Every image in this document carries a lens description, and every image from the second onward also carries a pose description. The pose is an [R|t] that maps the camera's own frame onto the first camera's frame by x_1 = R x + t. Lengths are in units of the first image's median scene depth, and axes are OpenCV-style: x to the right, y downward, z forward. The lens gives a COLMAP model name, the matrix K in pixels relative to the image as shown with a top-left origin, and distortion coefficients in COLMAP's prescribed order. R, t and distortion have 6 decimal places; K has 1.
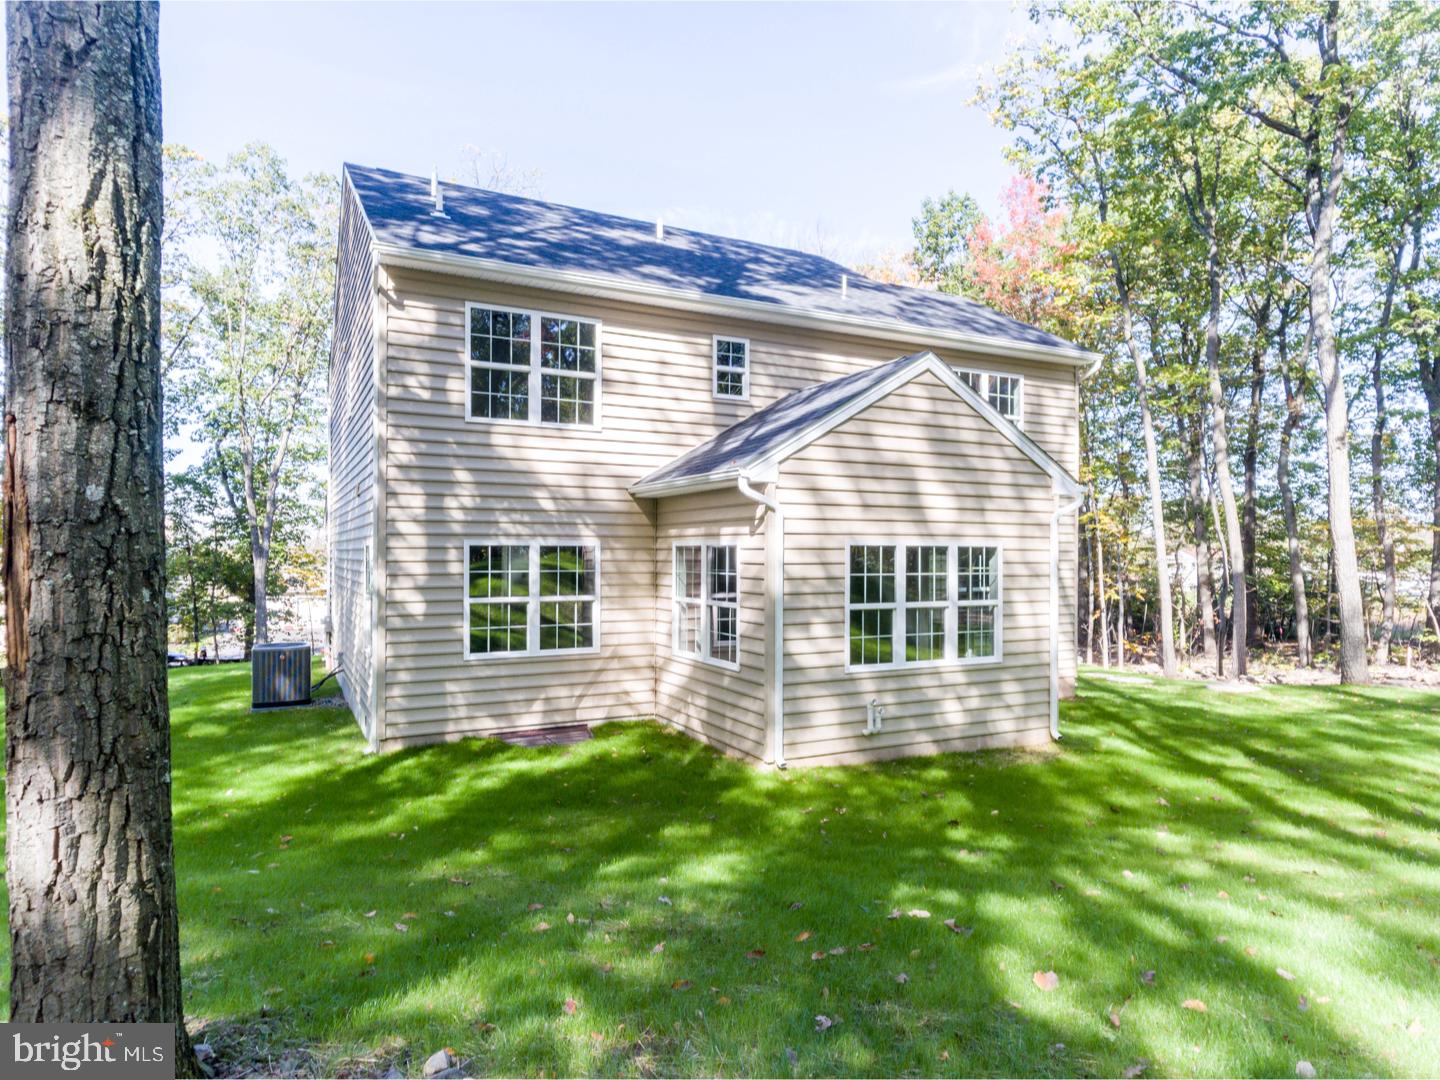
lens RADIAL K [[855.7, 0, 720.0], [0, 855.7, 540.0], [0, 0, 1]] dist [0.002546, 0.000572]
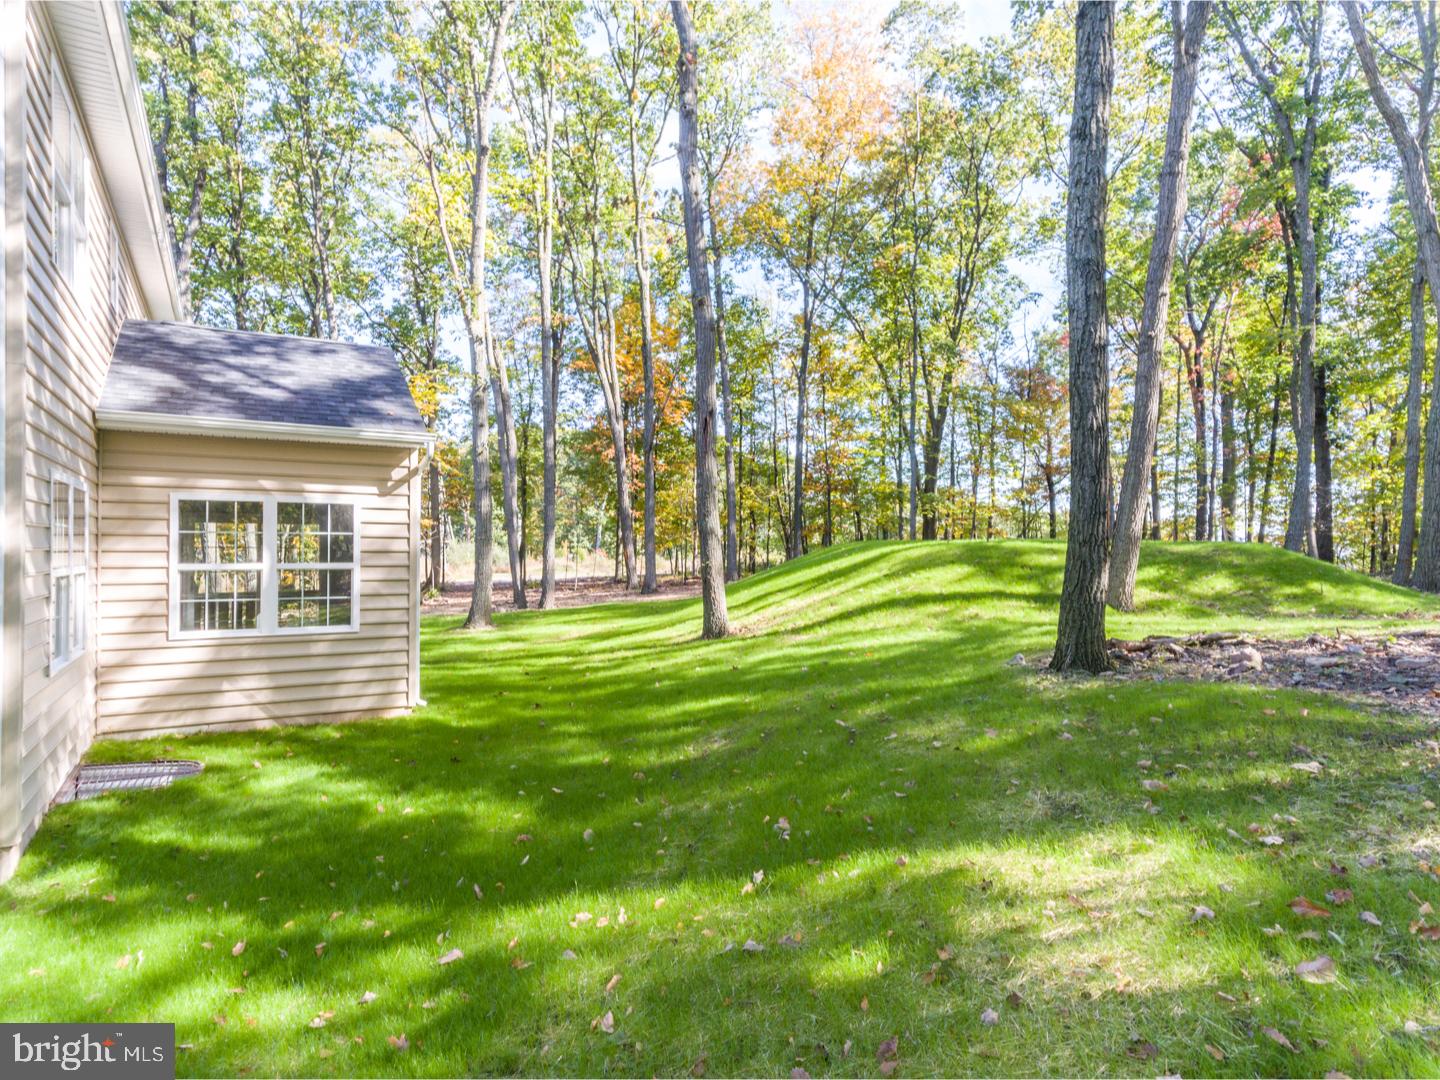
lens RADIAL K [[855.7, 0, 720.0], [0, 855.7, 540.0], [0, 0, 1]] dist [0.002546, 0.000572]
pose [[-0.046874, 0.000316, 0.998901, -1.023944], [-0.019451, 0.999810, -0.001229, 0.041452], [-0.998711, -0.019488, -0.046859, 0.647005]]
